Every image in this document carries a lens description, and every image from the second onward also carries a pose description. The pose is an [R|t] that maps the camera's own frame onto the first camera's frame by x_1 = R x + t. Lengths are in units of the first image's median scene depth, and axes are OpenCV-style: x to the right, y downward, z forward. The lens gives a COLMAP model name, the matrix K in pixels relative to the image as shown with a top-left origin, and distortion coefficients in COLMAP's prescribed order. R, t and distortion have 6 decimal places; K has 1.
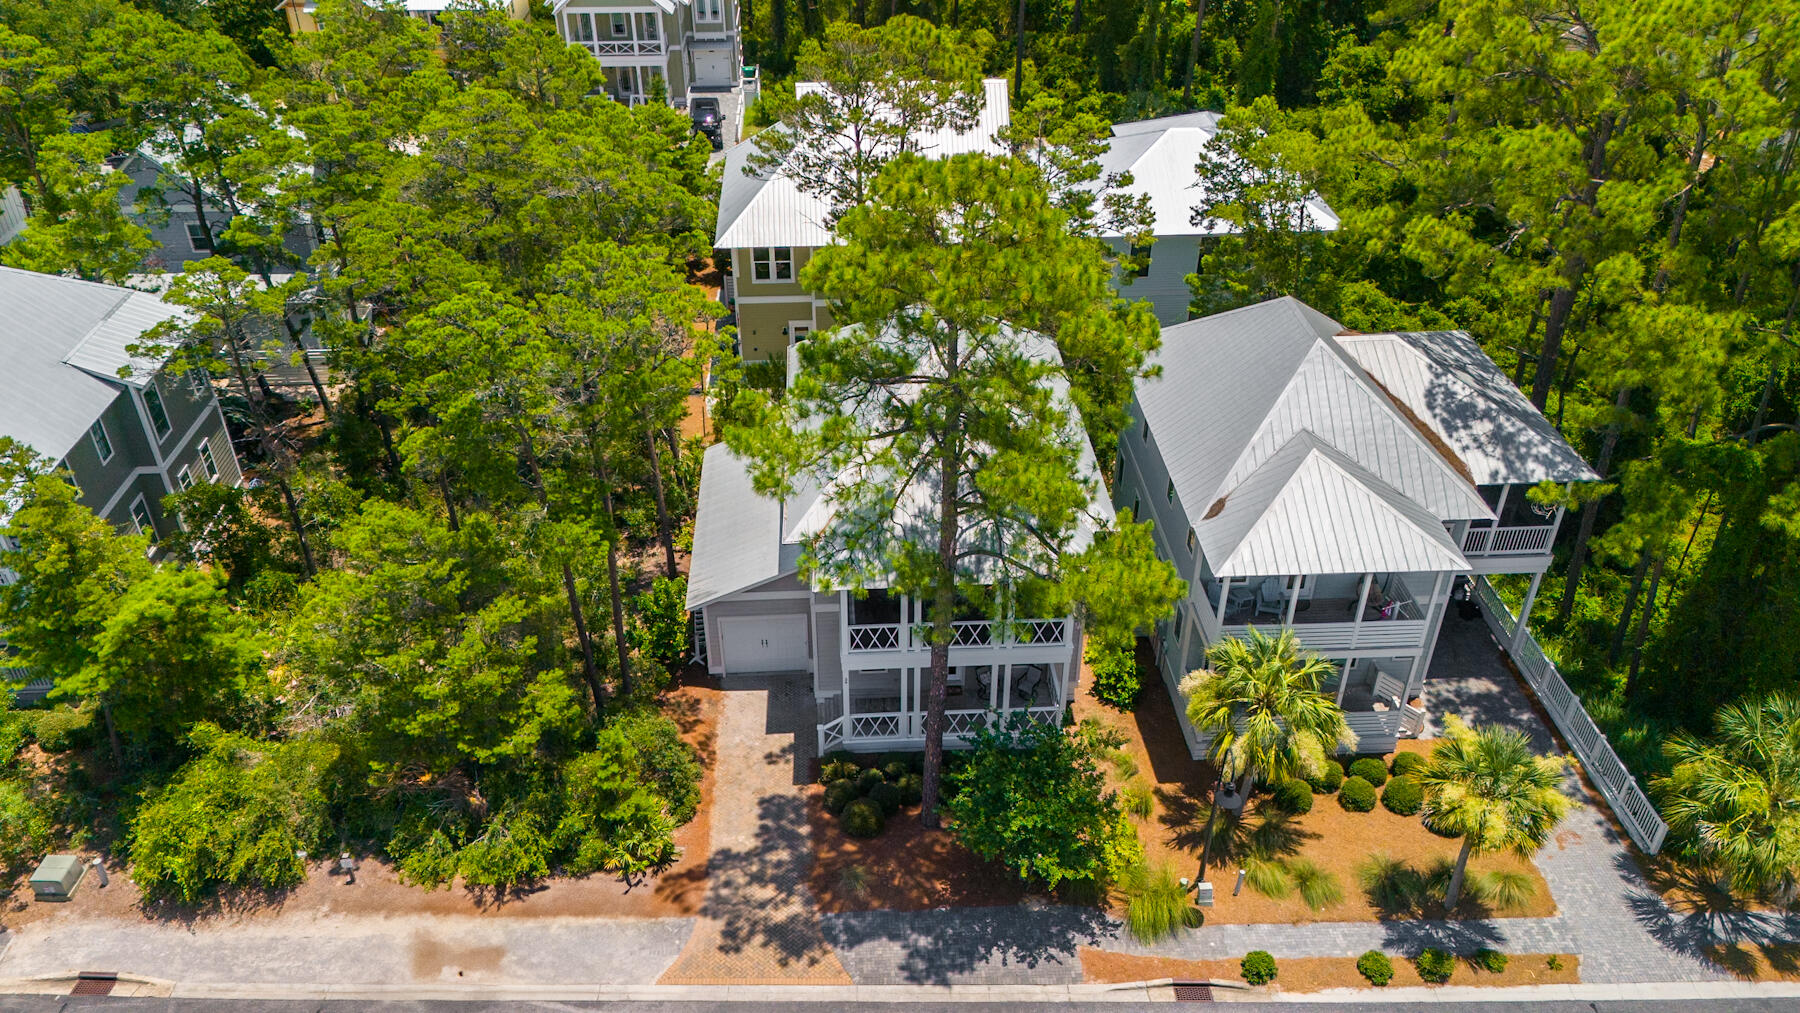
lens RADIAL K [[1327.1, 0, 887.1], [0, 1327.1, 499.2], [0, 0, 1]] dist [0.073859, -0.074189]
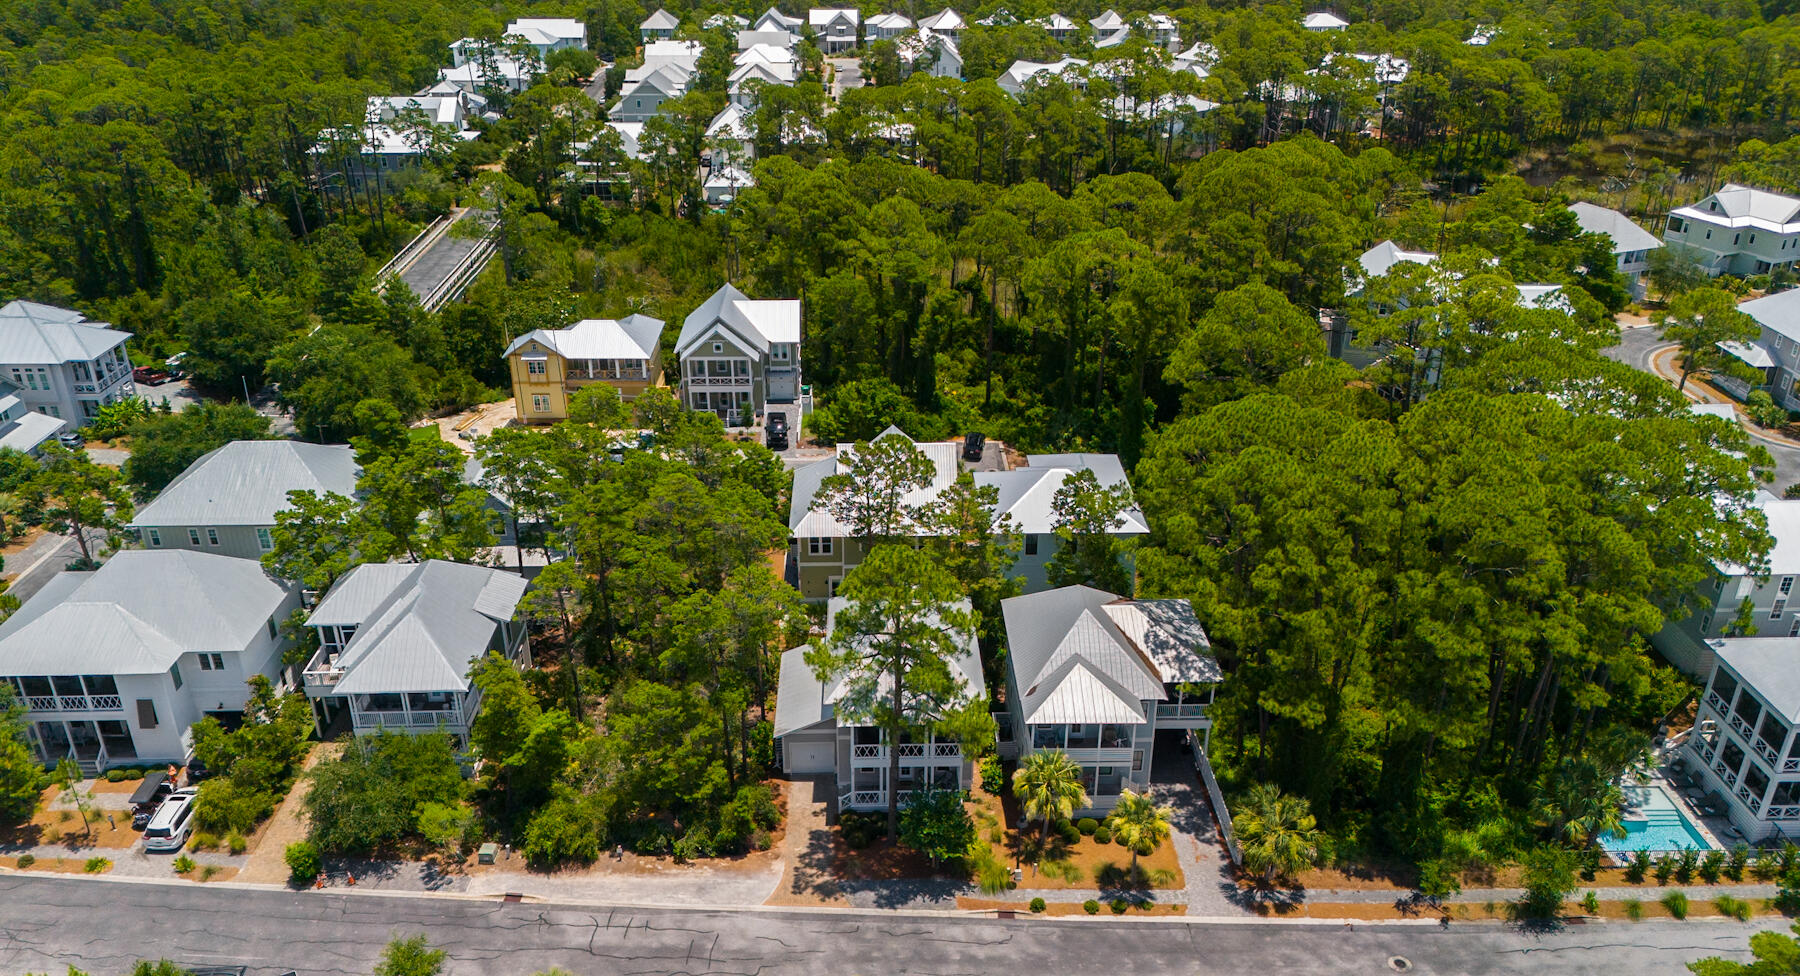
lens RADIAL K [[1320.9, 0, 902.1], [0, 1320.9, 481.1], [0, 0, 1]] dist [0.057439, -0.000487]
pose [[0.999759, 0.017254, -0.013562, 0.066871], [-0.019070, 0.988840, -0.147756, -0.008444], [0.010862, 0.147979, 0.988931, -1.124292]]
